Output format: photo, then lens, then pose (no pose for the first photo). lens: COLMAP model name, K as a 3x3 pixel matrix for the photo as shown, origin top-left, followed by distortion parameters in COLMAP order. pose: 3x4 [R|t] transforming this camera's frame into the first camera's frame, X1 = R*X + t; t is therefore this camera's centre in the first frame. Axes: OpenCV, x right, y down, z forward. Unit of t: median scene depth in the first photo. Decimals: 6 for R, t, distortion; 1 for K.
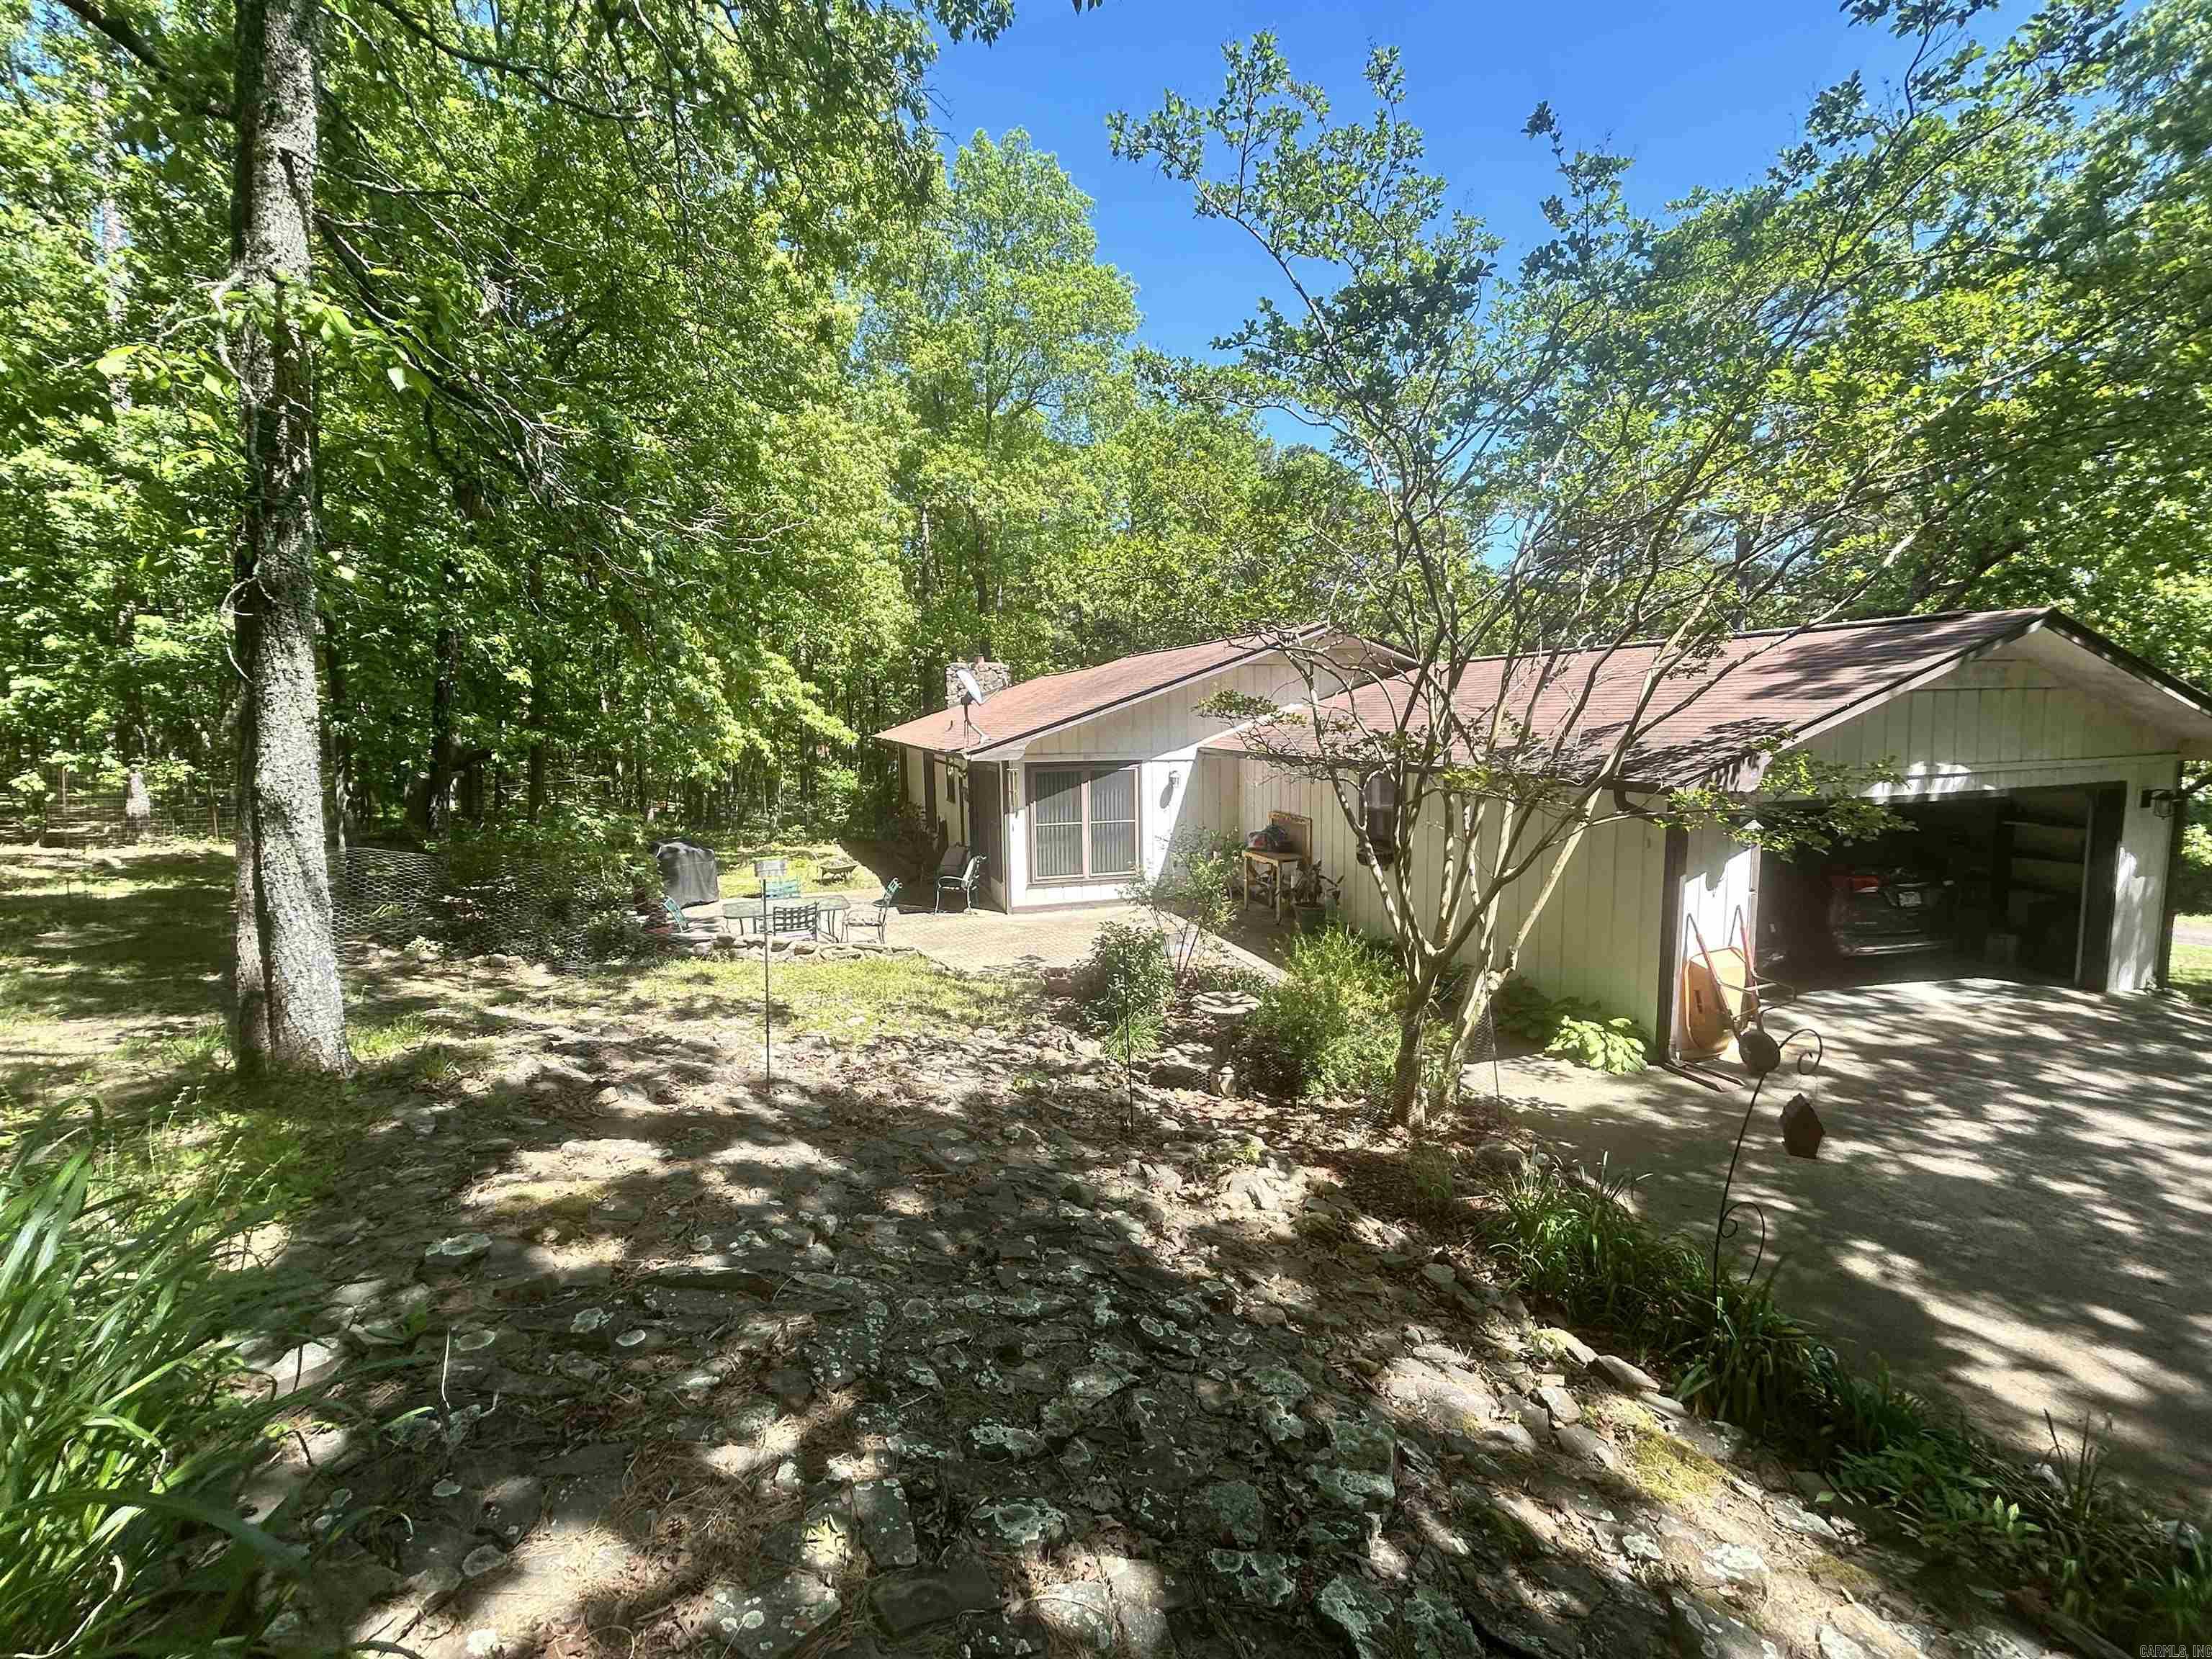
lens RADIAL K [[965.3, 0, 1106.8], [0, 965.3, 826.8], [0, 0, 1]] dist [0.000110, 0.000003]
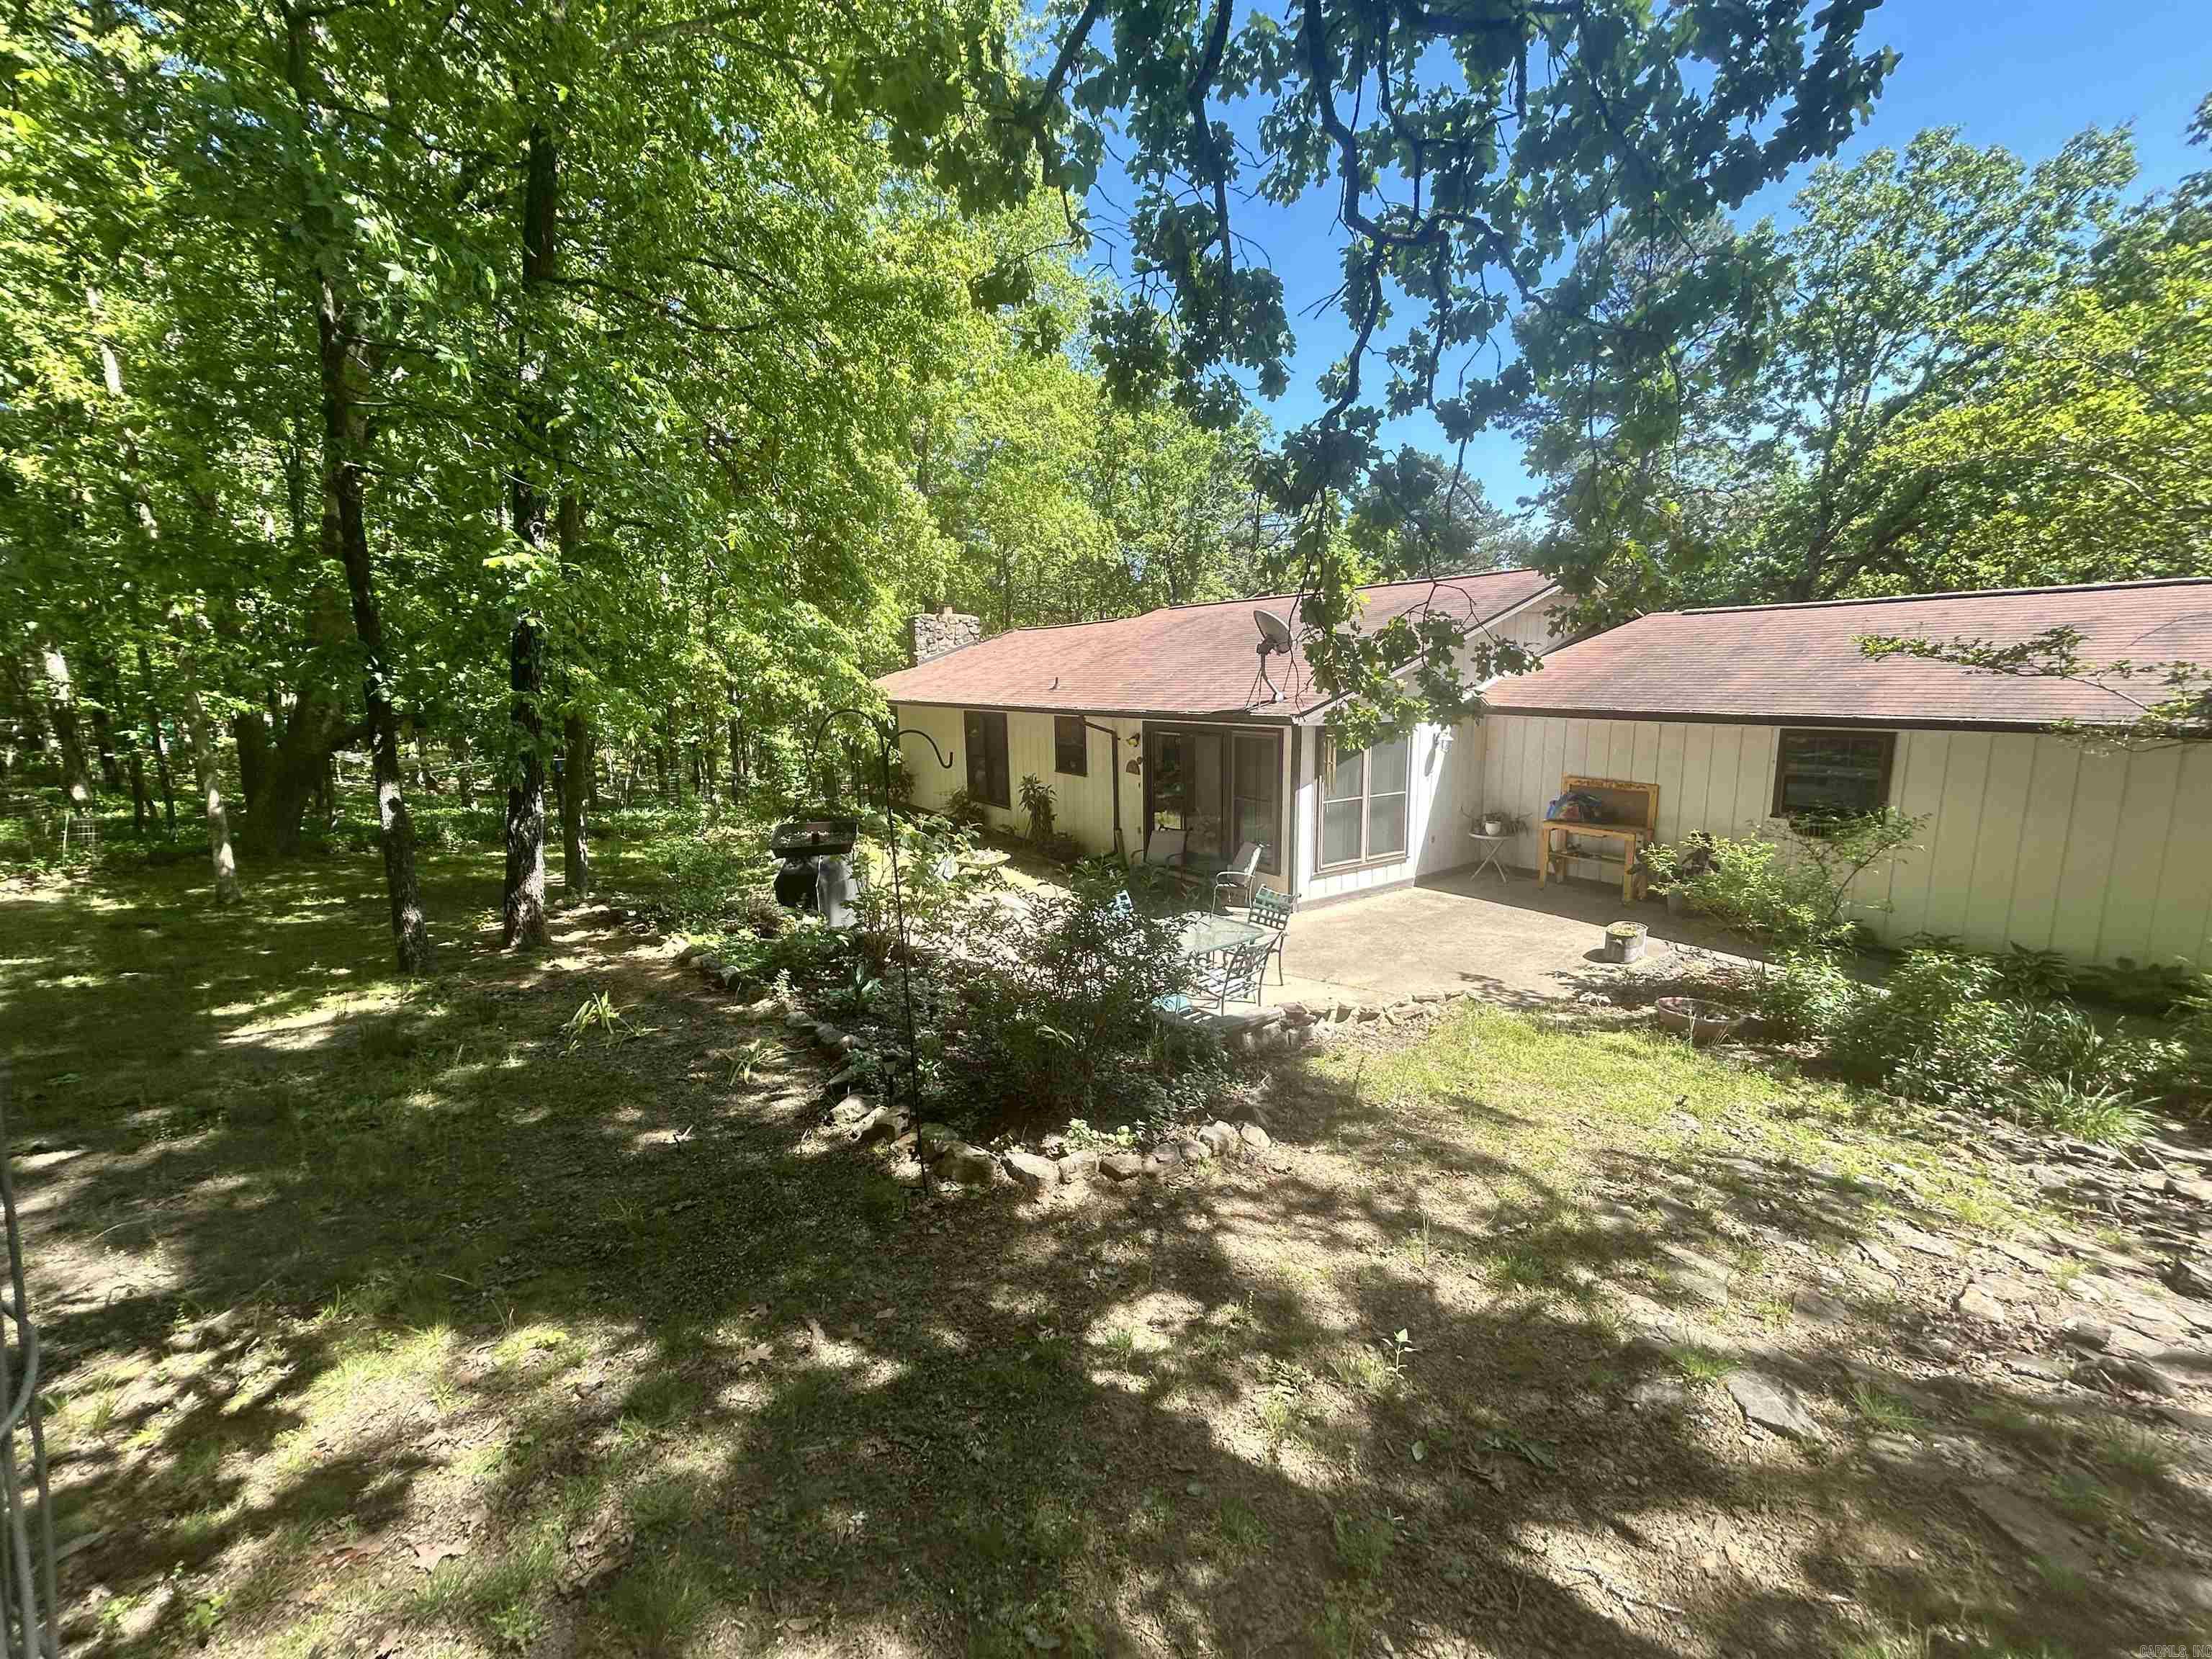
lens RADIAL K [[890.0, 0, 1106.9], [0, 890.0, 829.5], [0, 0, 1]] dist [0.000005, -0.000003]
pose [[0.934571, -0.051434, 0.352039, -0.507225], [0.033919, 0.997869, 0.055746, -0.026739], [-0.354156, -0.040157, 0.934324, 0.346789]]
